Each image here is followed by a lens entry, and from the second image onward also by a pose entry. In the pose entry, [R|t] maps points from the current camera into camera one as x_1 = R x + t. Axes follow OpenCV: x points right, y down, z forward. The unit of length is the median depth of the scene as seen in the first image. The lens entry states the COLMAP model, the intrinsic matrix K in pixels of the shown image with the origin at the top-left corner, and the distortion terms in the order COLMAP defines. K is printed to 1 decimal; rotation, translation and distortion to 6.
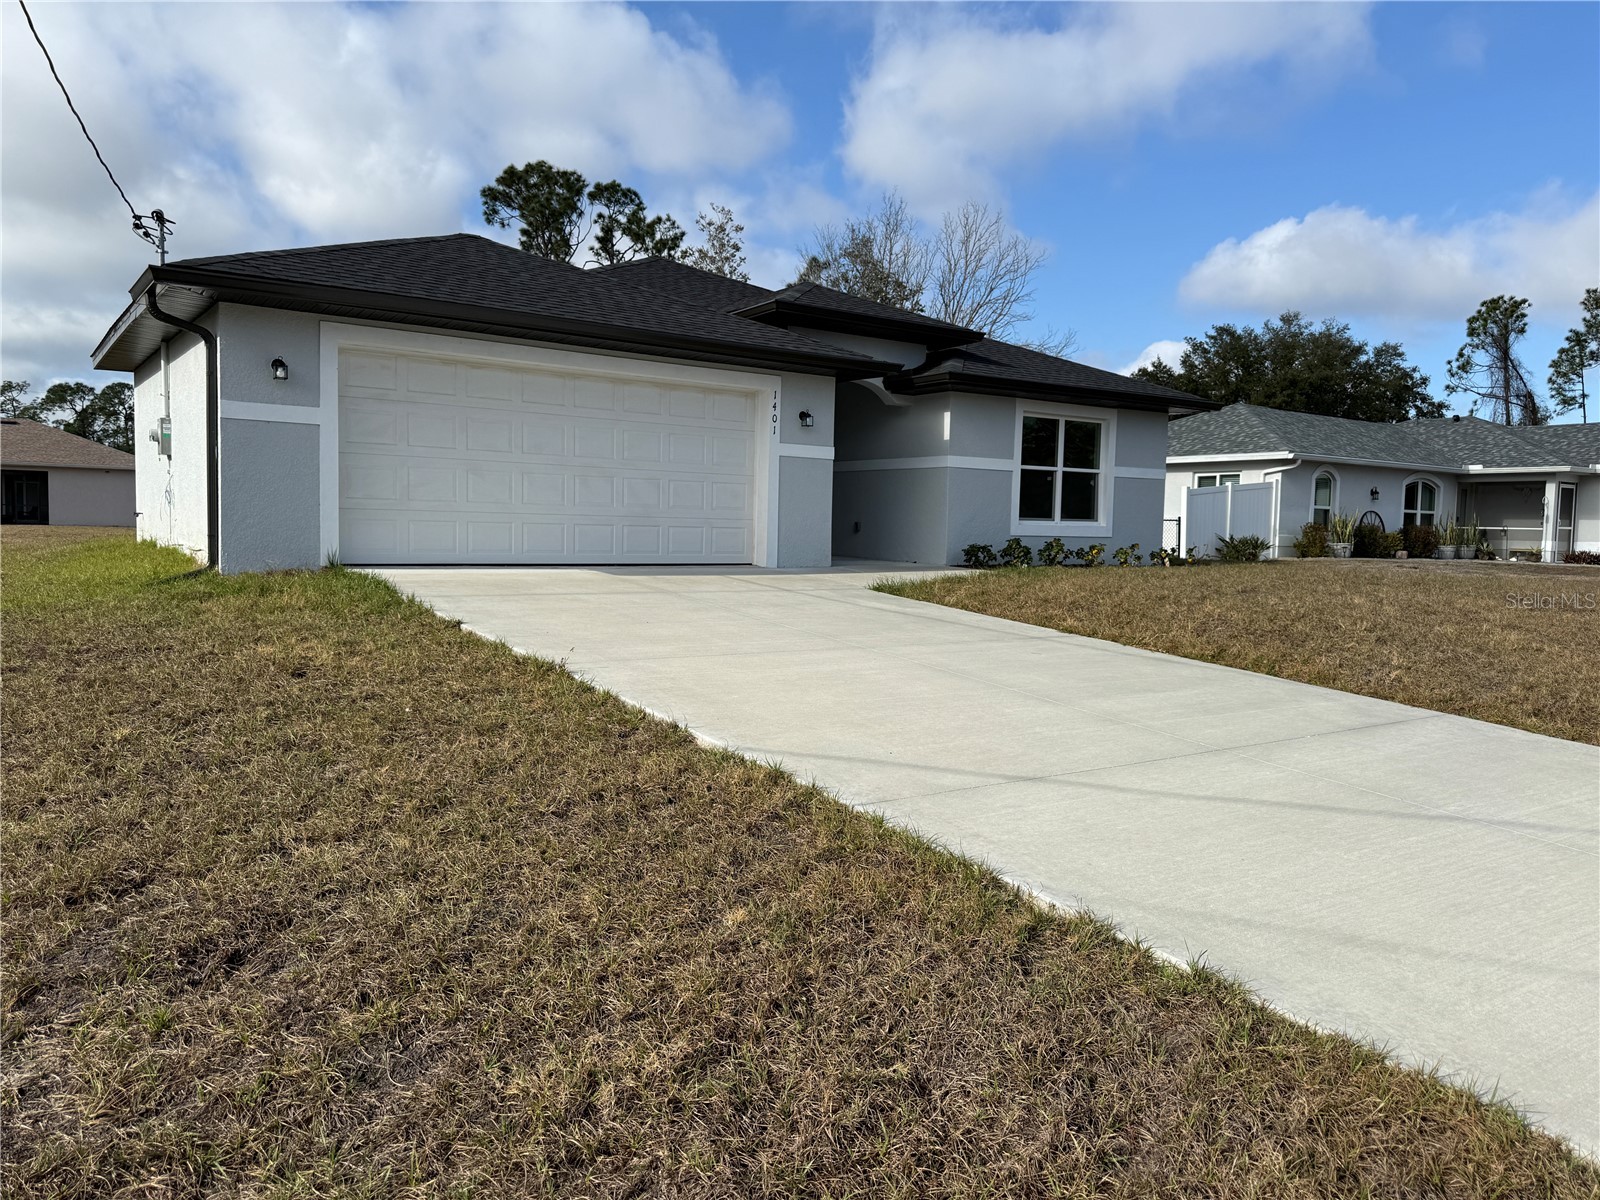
lens RADIAL K [[1109.1, 0, 800.0], [0, 1109.1, 600.0], [0, 0, 1]] dist [0.051097, 0.000251]
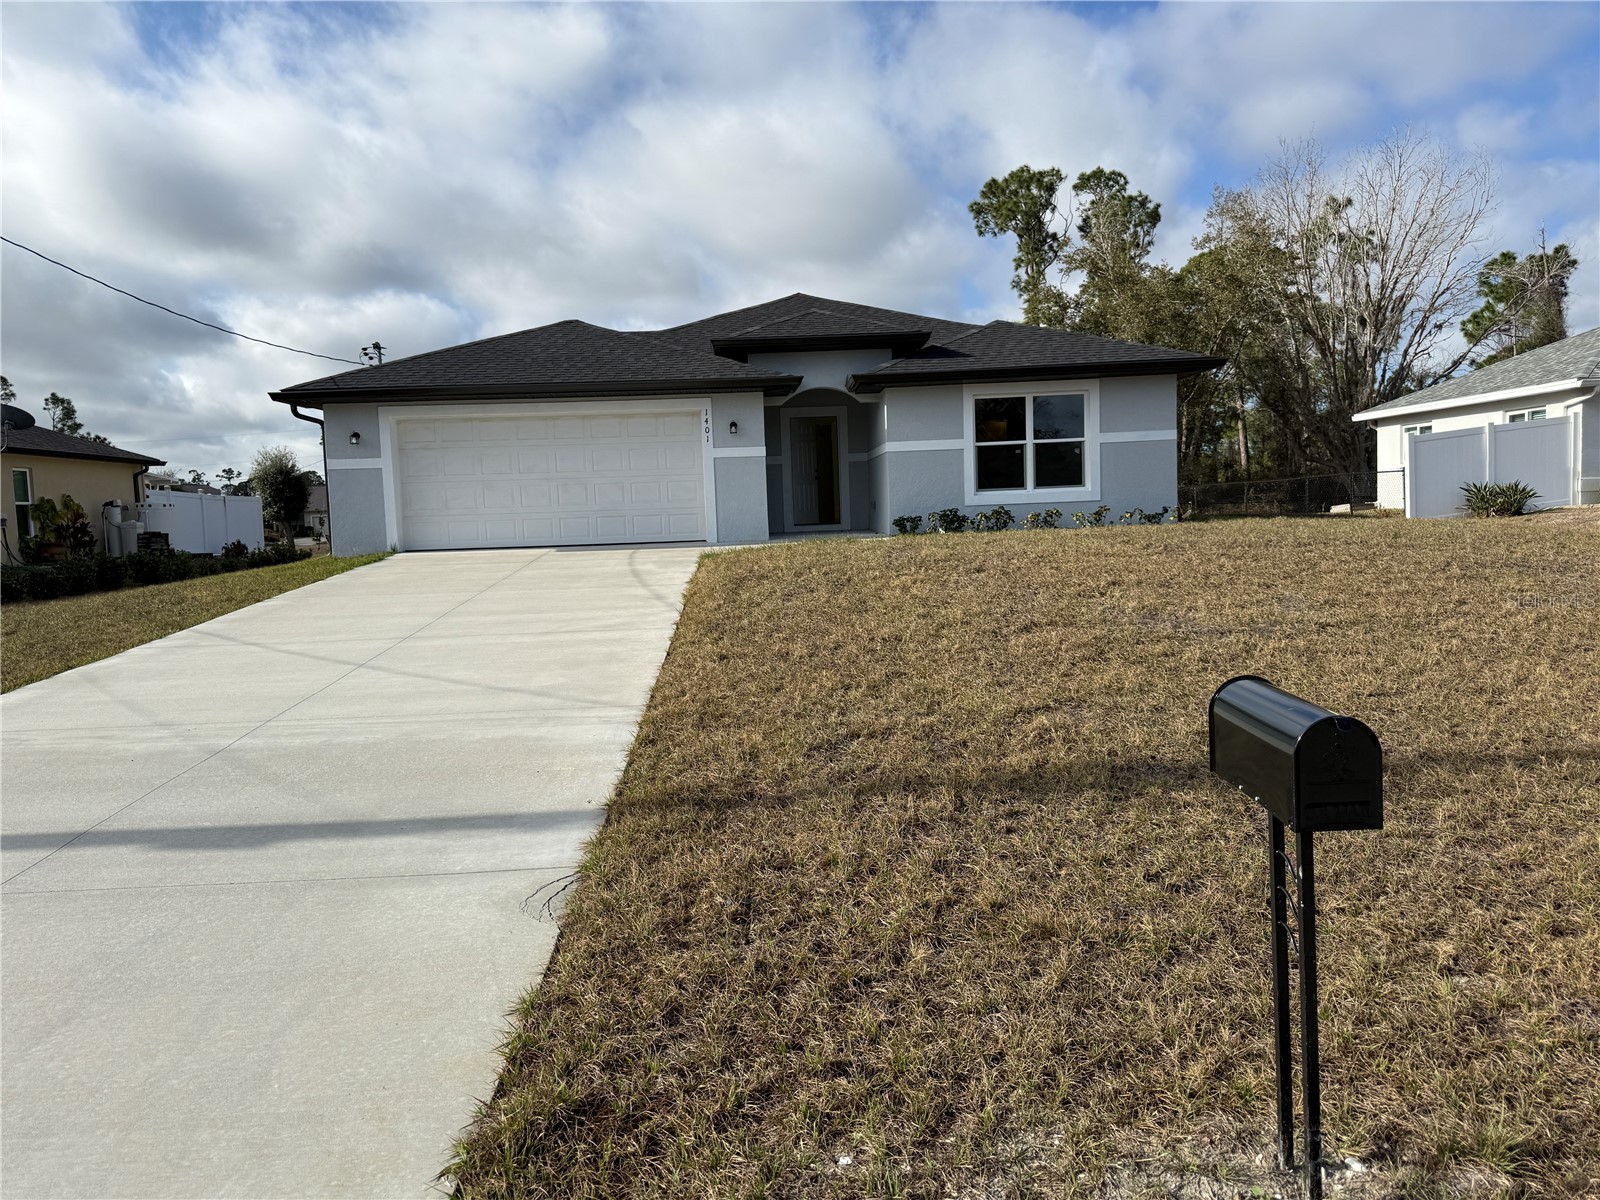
lens RADIAL K [[1127.8, 0, 800.0], [0, 1127.8, 600.0], [0, 0, 1]] dist [0.106129, -0.129621]
pose [[0.836469, -0.014749, -0.547816, 0.655217], [0.018780, 0.999822, 0.001757, 0.032127], [0.547693, -0.011757, 0.836597, -0.061004]]
